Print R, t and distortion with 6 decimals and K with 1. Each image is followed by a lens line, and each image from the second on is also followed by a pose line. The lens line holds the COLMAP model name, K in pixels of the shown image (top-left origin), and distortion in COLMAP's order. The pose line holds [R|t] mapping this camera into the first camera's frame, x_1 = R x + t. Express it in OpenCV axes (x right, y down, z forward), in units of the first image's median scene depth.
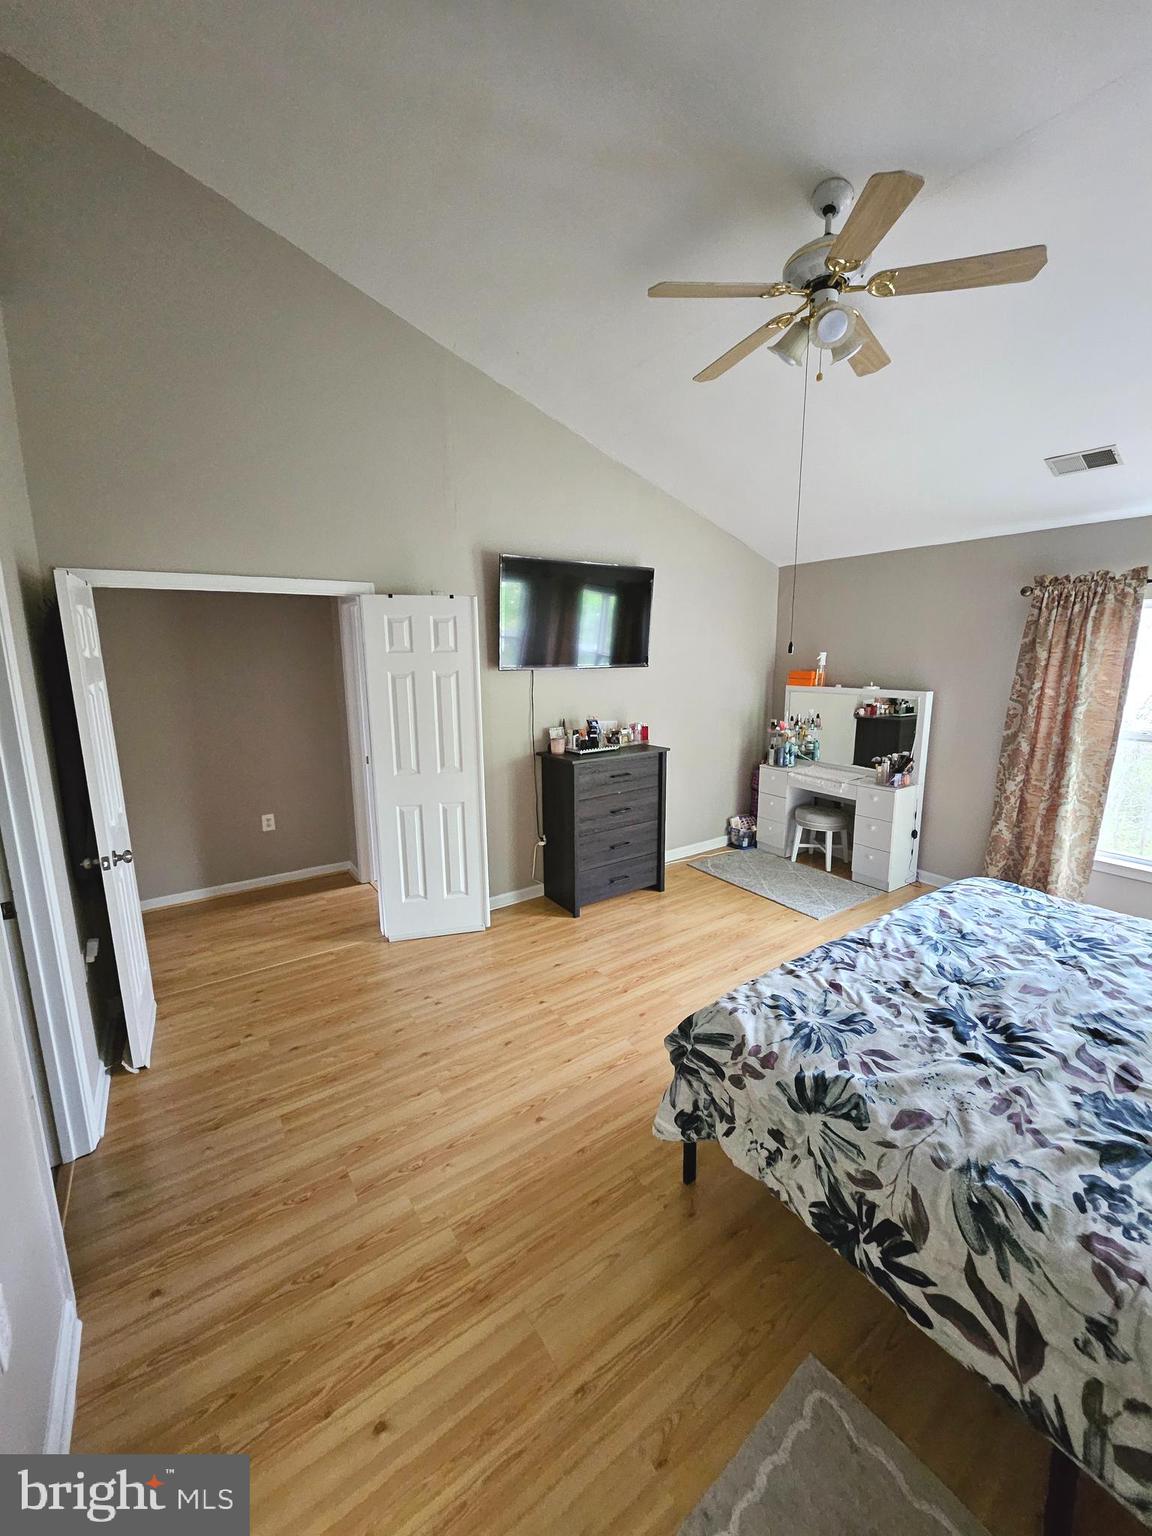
lens RADIAL K [[603.5, 0, 573.8], [0, 603.5, 759.6], [0, 0, 1]] dist [0.003716, 0.000639]
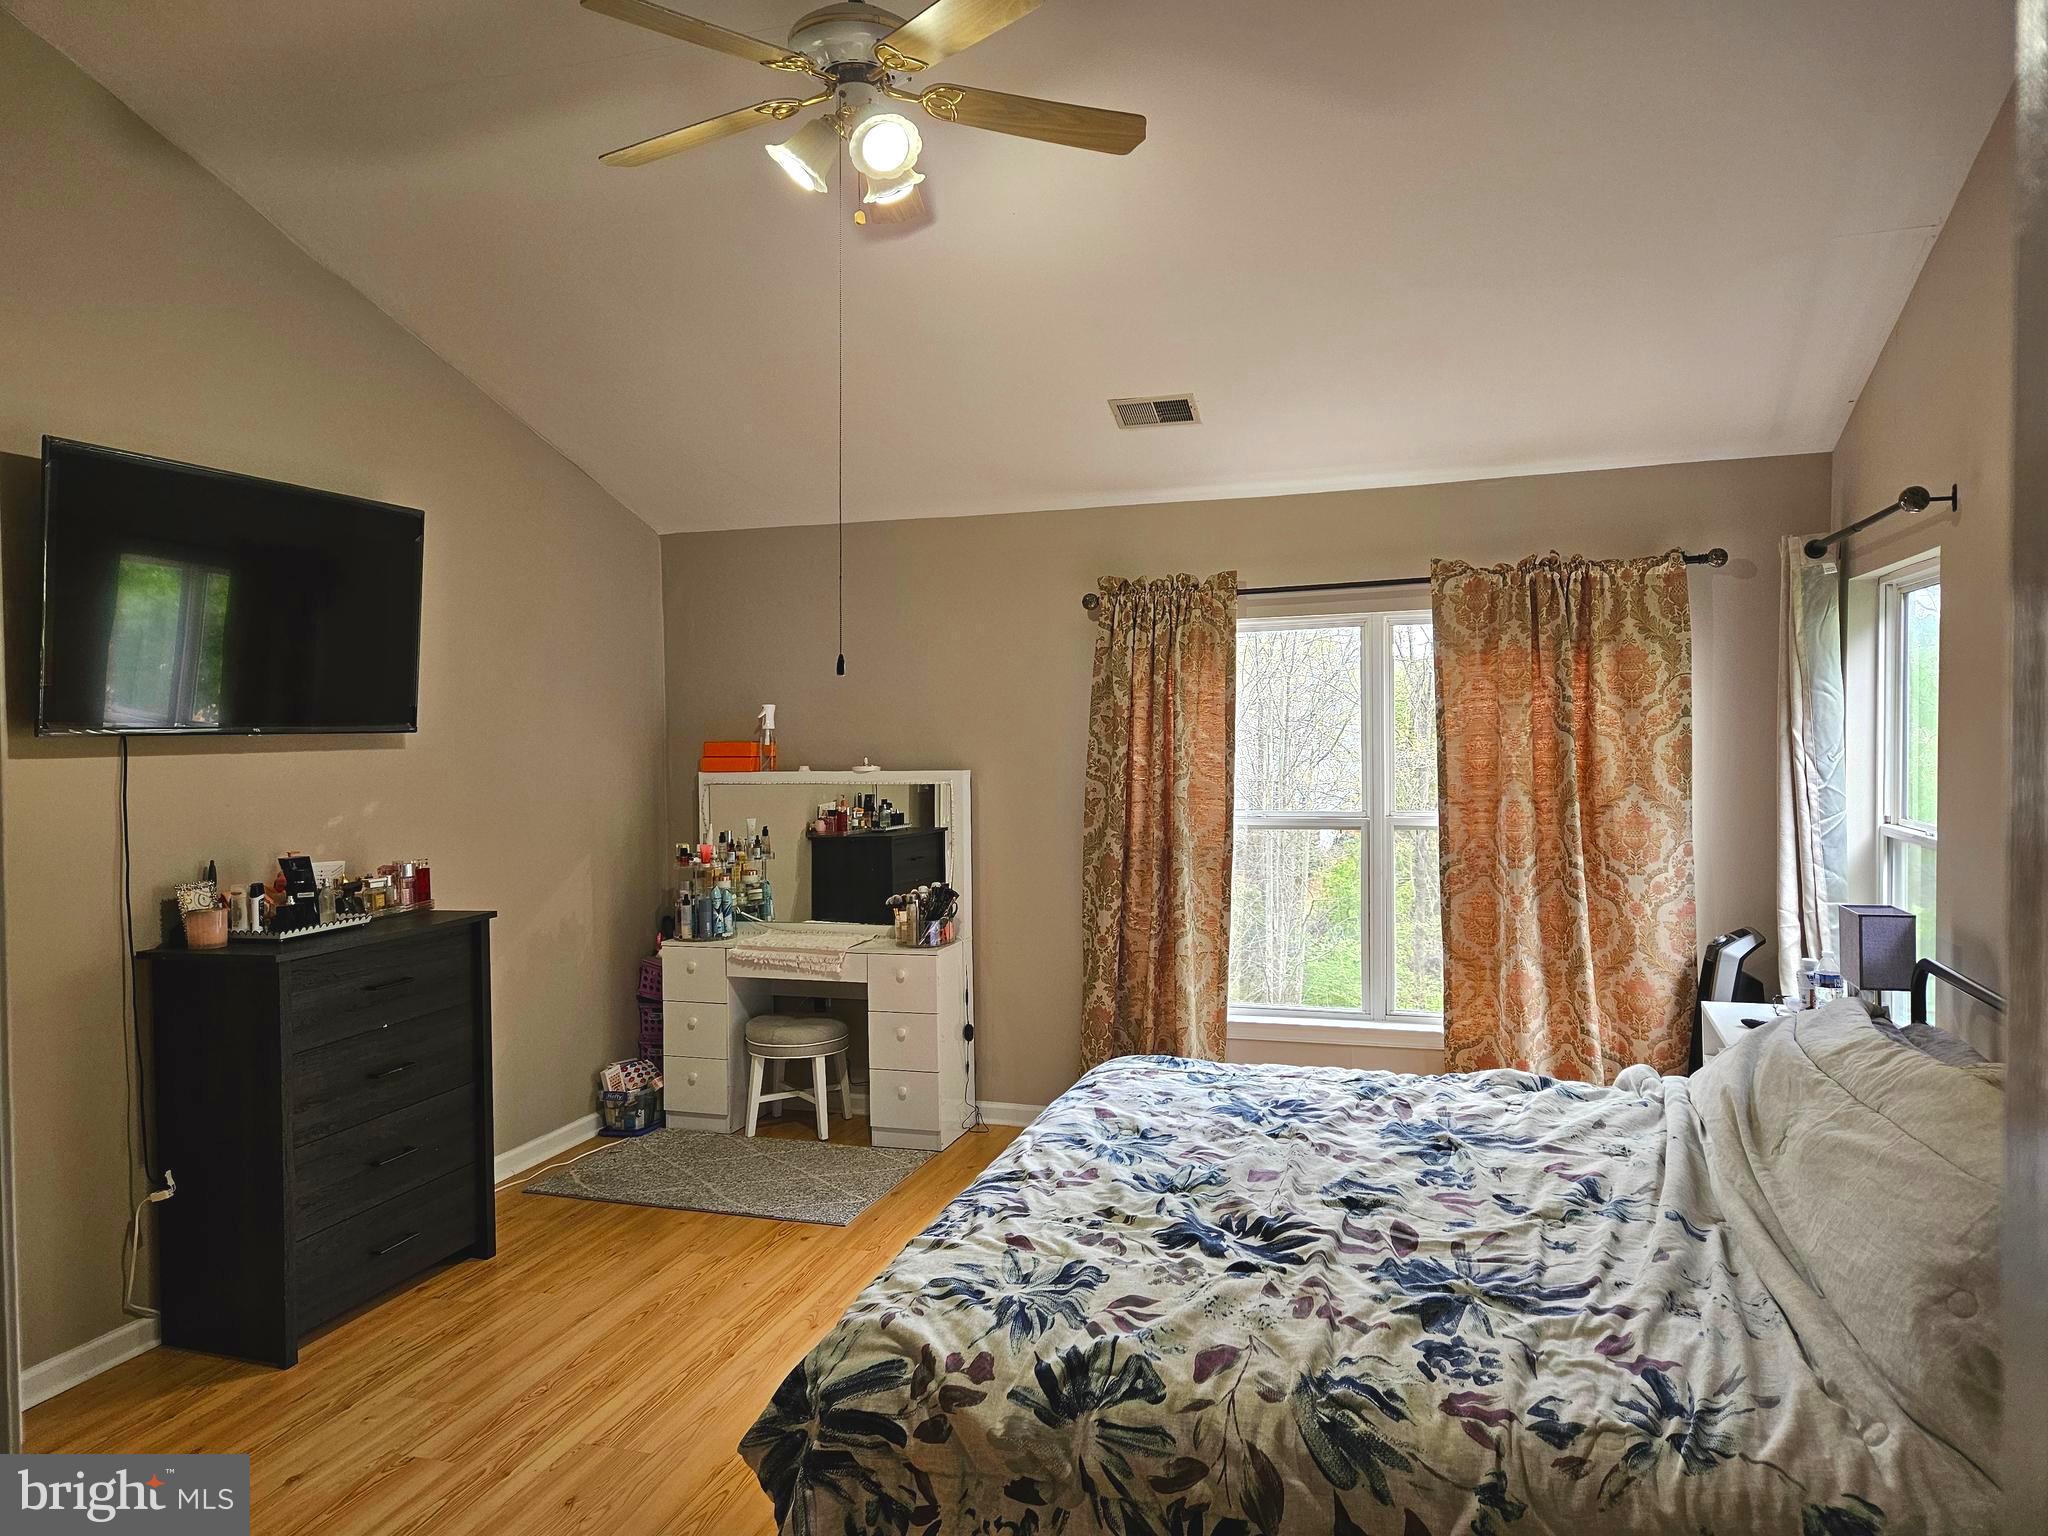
lens RADIAL K [[1371.4, 0, 1024.2], [0, 1371.4, 761.3], [0, 0, 1]] dist [0.066409, -0.031598]
pose [[0.799455, -0.022885, 0.600290, -0.169145], [0.114180, 0.986847, -0.114441, 0.041076], [-0.589775, 0.160032, 0.791553, -0.052339]]
